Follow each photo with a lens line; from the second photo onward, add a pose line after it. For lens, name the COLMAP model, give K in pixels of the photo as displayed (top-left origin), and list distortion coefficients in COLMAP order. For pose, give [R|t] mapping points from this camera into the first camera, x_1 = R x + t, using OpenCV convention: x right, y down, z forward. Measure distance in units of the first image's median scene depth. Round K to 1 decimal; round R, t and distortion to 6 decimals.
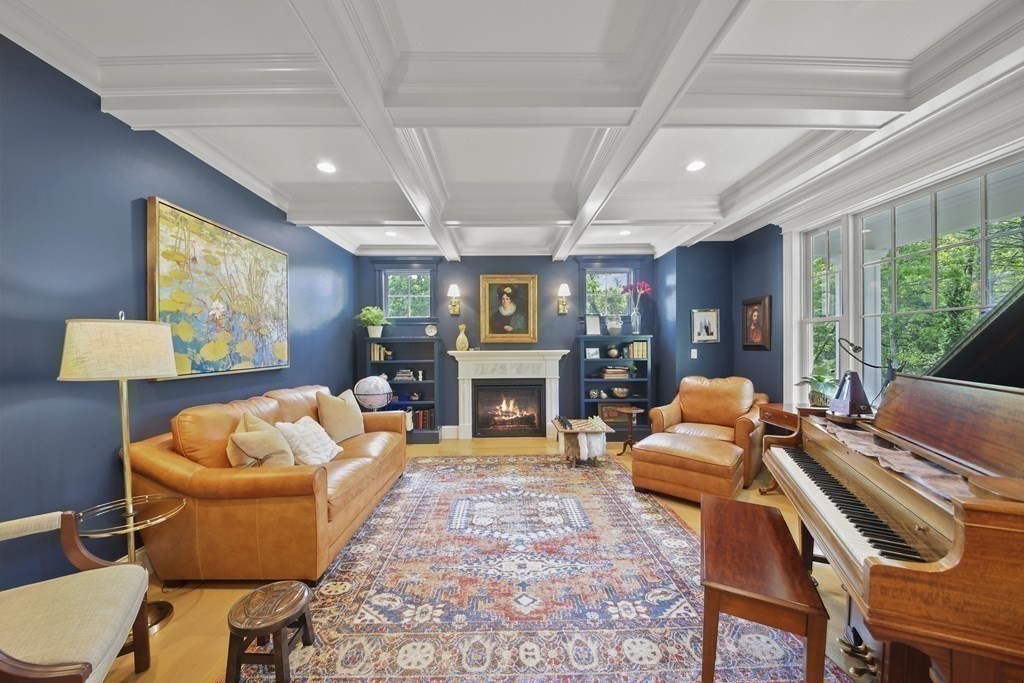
lens RADIAL K [[359.2, 0, 509.6], [0, 359.2, 350.3], [0, 0, 1]] dist [-0.021838, -0.000450]
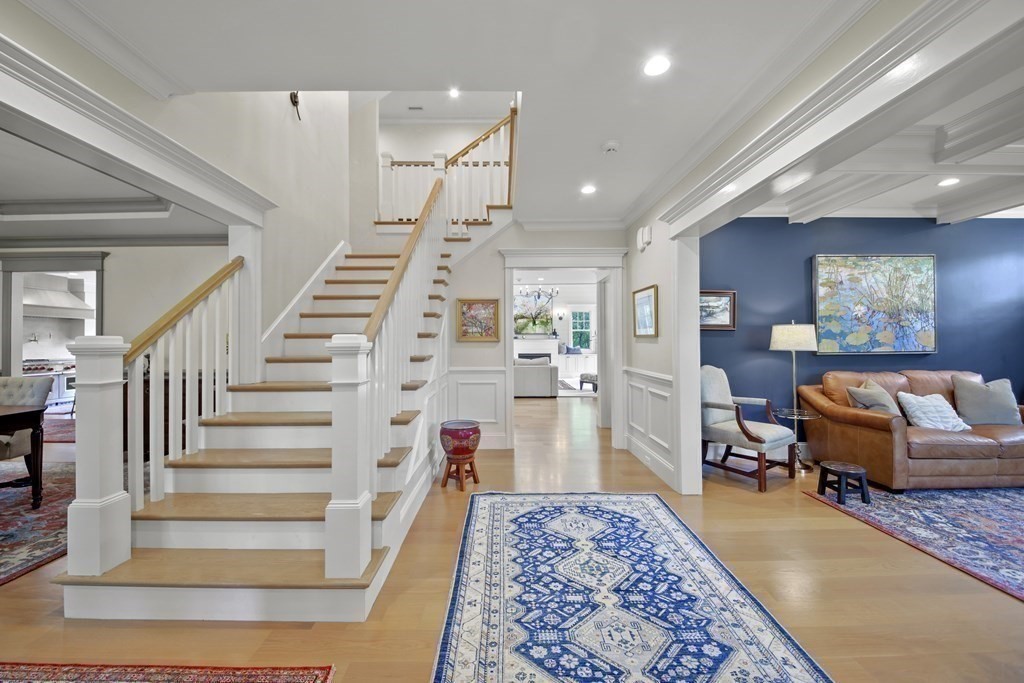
lens RADIAL K [[403.5, 0, 506.6], [0, 403.5, 339.4], [0, 0, 1]] dist [0.000196, -0.000338]
pose [[-0.001381, 0.007189, -0.999973, 0.970951], [-0.002998, 0.999970, 0.007193, -0.002629], [0.999995, 0.003008, -0.001359, -0.543452]]
